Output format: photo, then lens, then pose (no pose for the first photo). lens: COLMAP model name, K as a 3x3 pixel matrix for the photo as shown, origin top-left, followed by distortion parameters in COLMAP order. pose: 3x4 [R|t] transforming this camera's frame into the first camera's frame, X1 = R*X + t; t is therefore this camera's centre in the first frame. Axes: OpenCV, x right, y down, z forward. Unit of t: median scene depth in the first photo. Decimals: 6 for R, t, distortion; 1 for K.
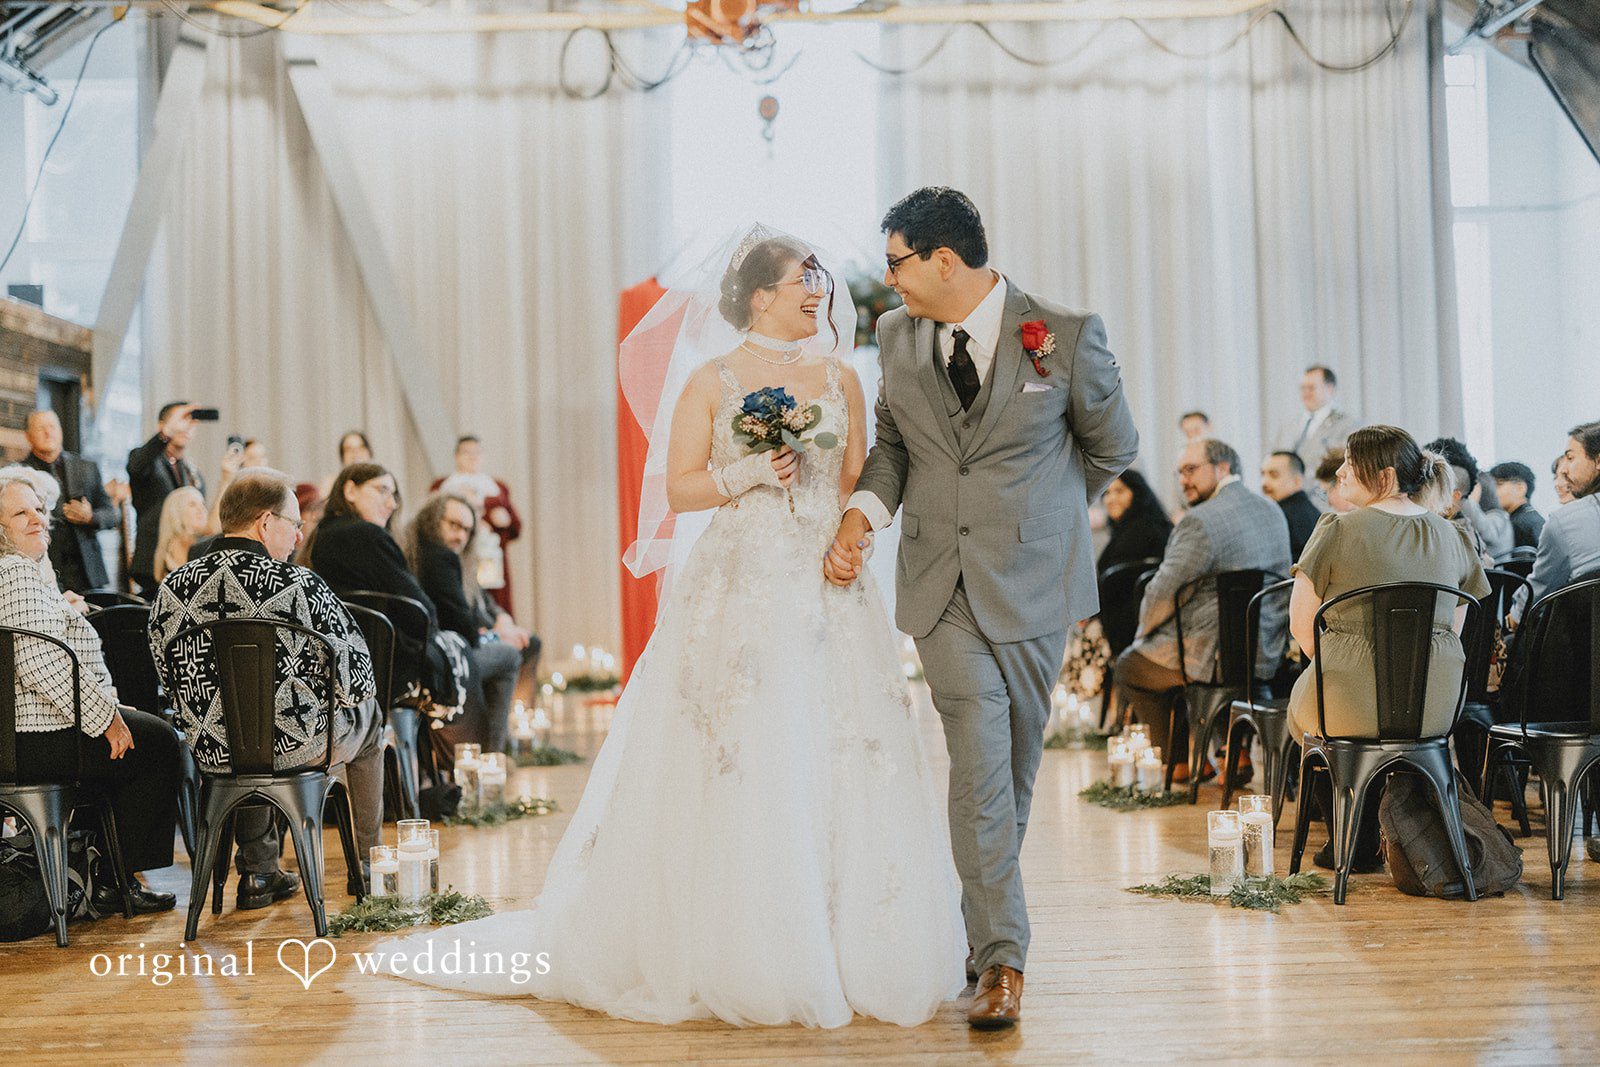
lens RADIAL K [[2205.0, 0, 800.0], [0, 2205.0, 533.5], [0, 0, 1]] dist [0.014821, -0.030112]
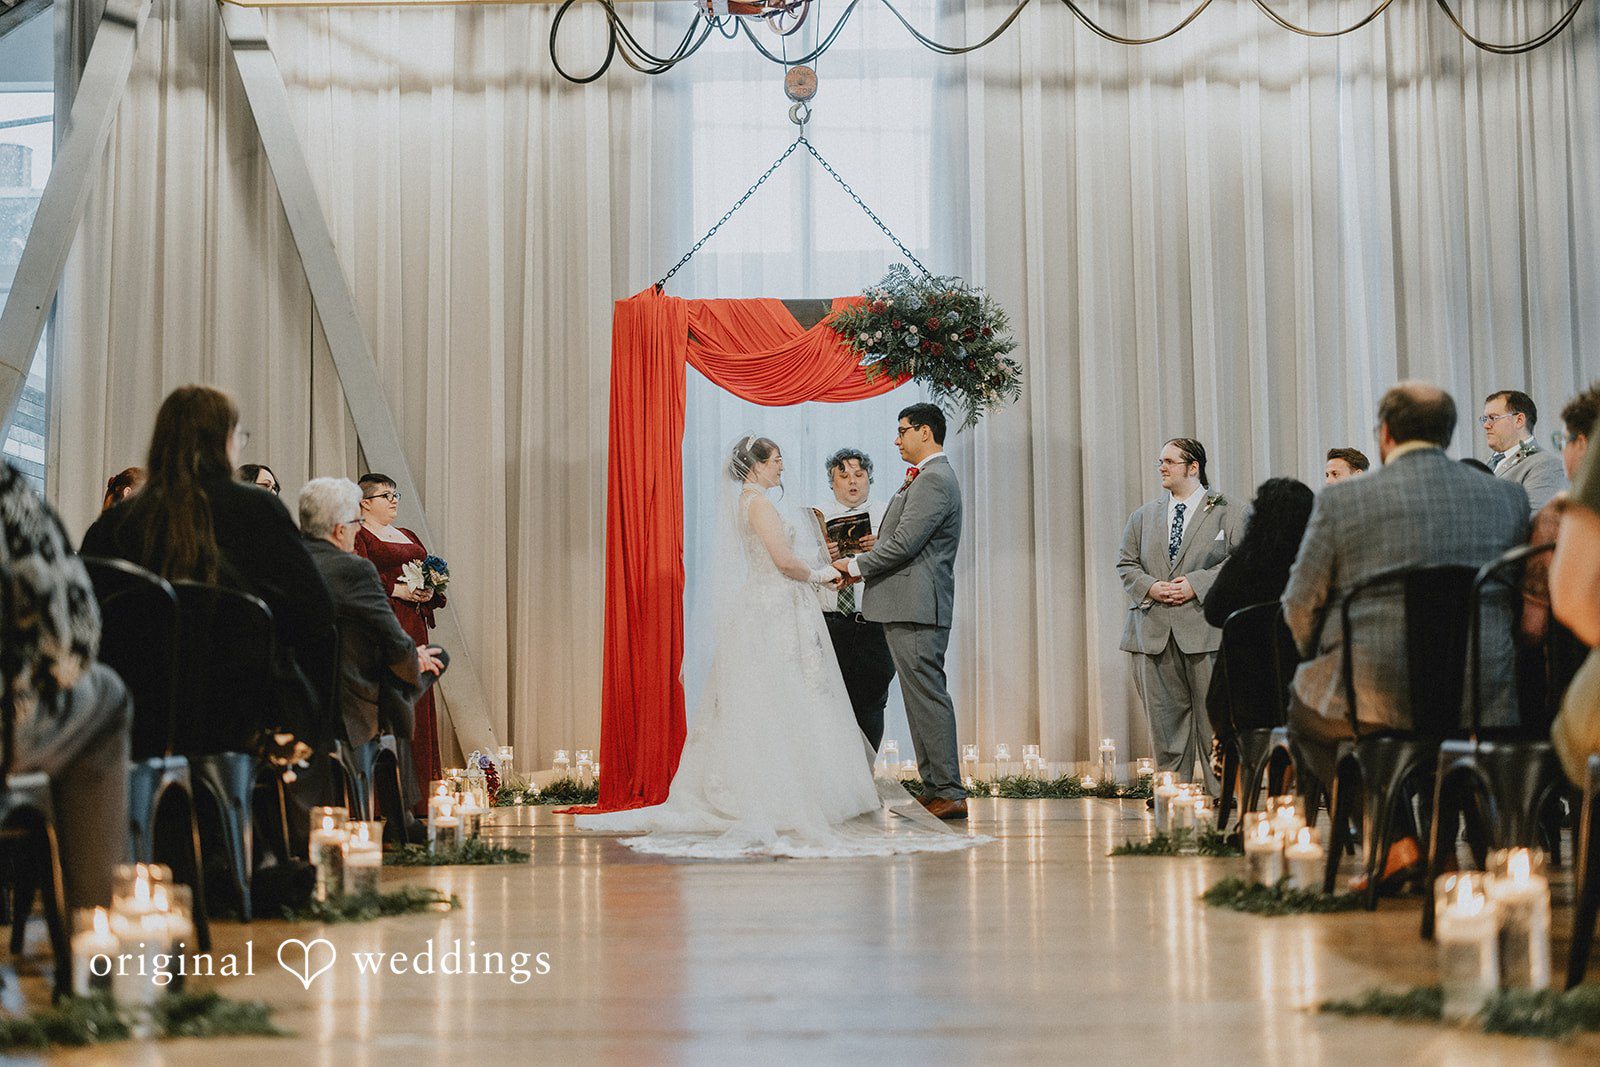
lens RADIAL K [[2341.7, 0, 766.1], [0, 2341.7, 527.9], [0, 0, 1]] dist [-0.009494, 0.016580]
pose [[0.999071, 0.012719, -0.041185, 0.018589], [-0.015685, 0.997244, -0.072513, 0.058402], [0.040150, 0.073092, 0.996517, 0.253753]]
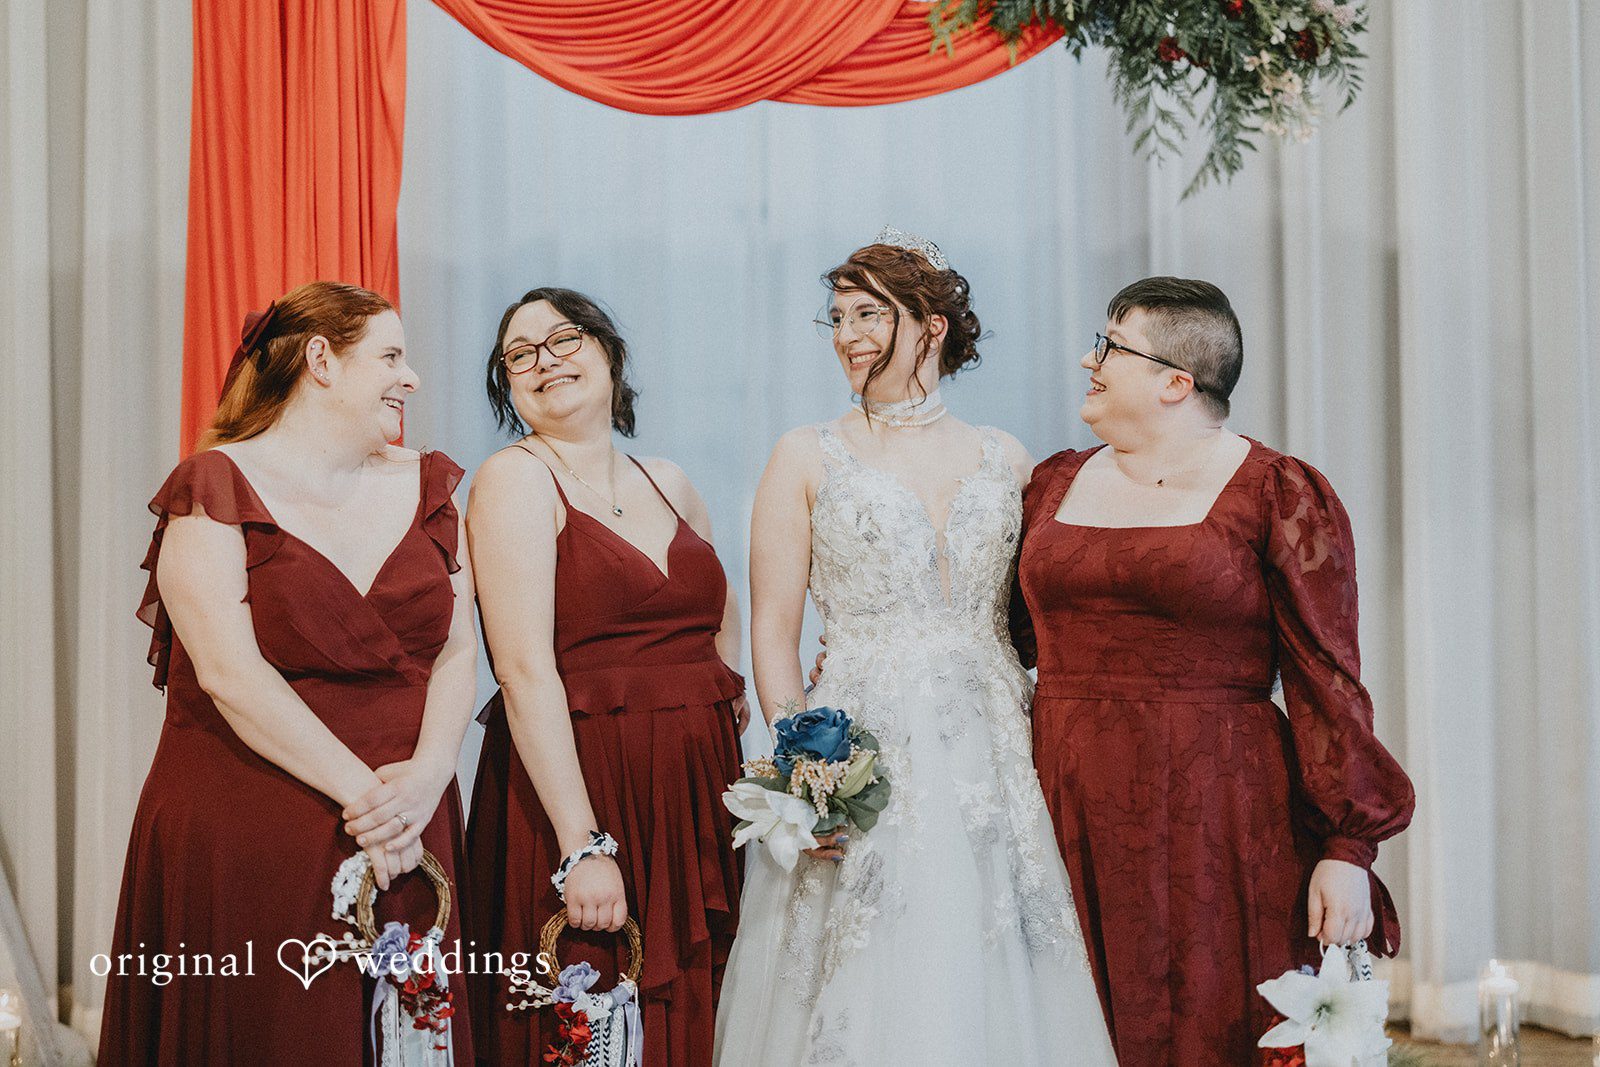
lens RADIAL K [[2205.0, 0, 800.0], [0, 2205.0, 533.5], [0, 0, 1]] dist [0.014821, -0.030112]
pose [[0.999859, 0.013133, -0.010439, -0.002445], [-0.013020, 0.999857, 0.010791, -0.039020], [0.010579, -0.010654, 0.999887, 1.227745]]
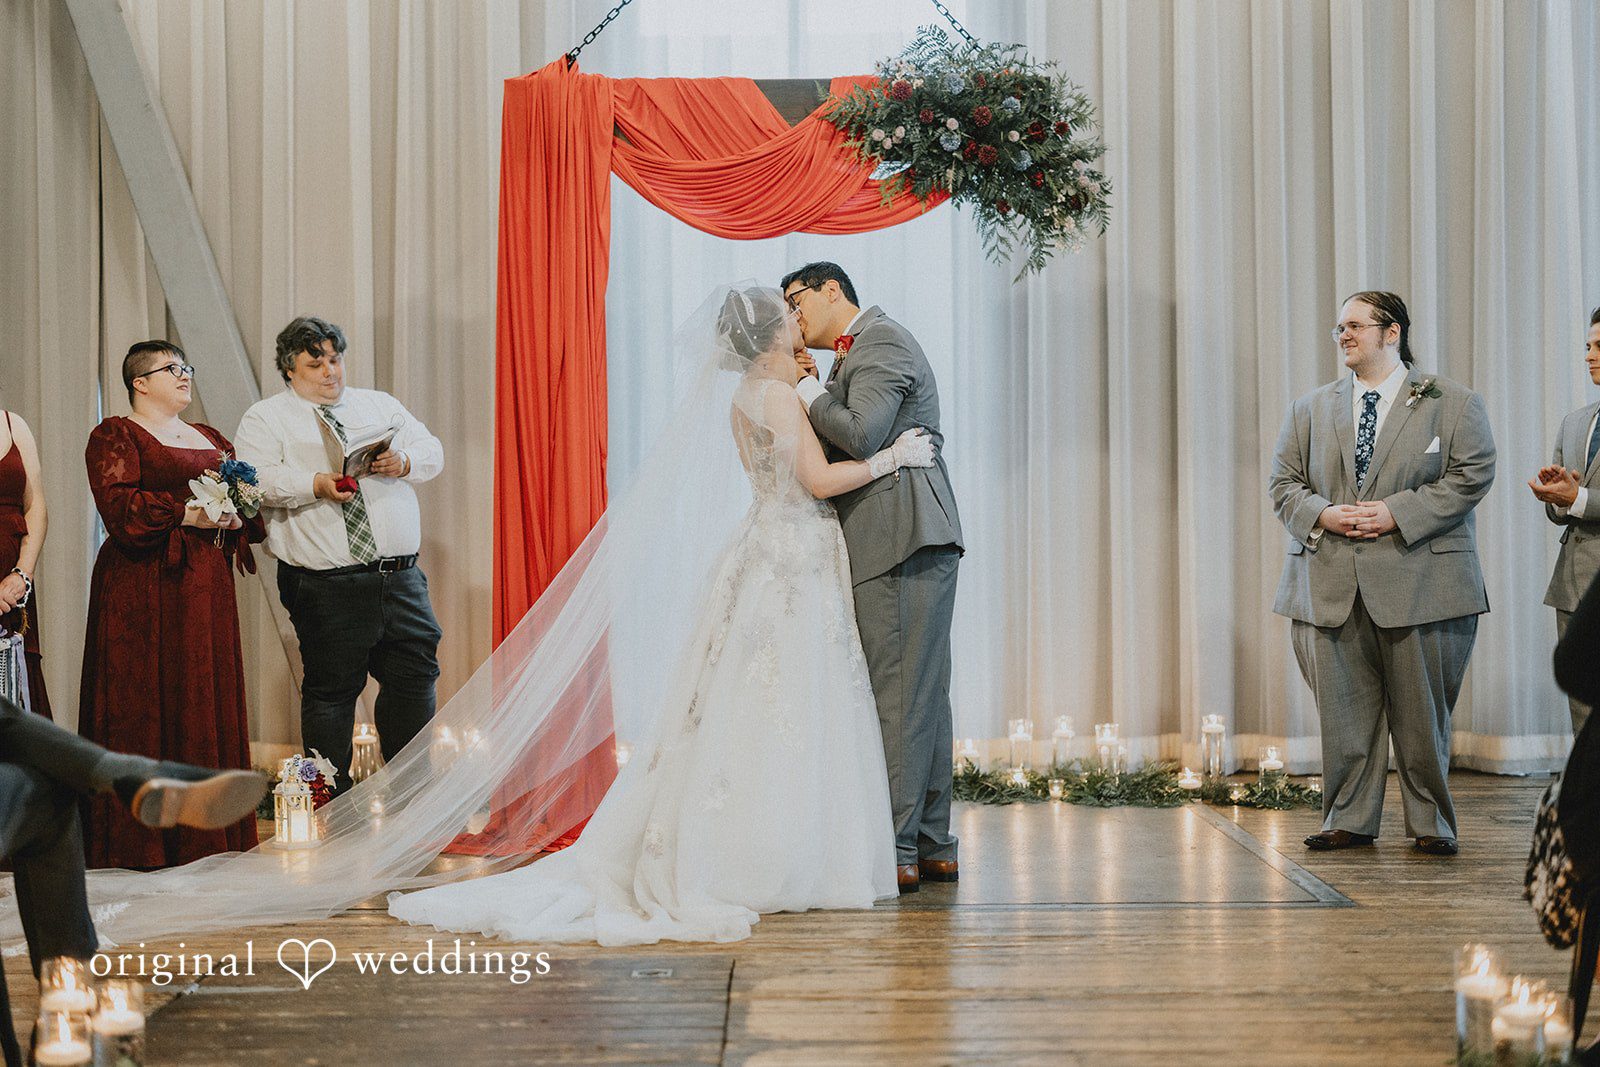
lens RADIAL K [[2205.0, 0, 800.0], [0, 2205.0, 533.5], [0, 0, 1]] dist [0.014821, -0.030112]
pose [[0.999545, 0.017681, -0.024419, 0.010815], [-0.017776, 0.999835, -0.003688, 0.002251], [0.024350, 0.004121, 0.999695, 0.784524]]
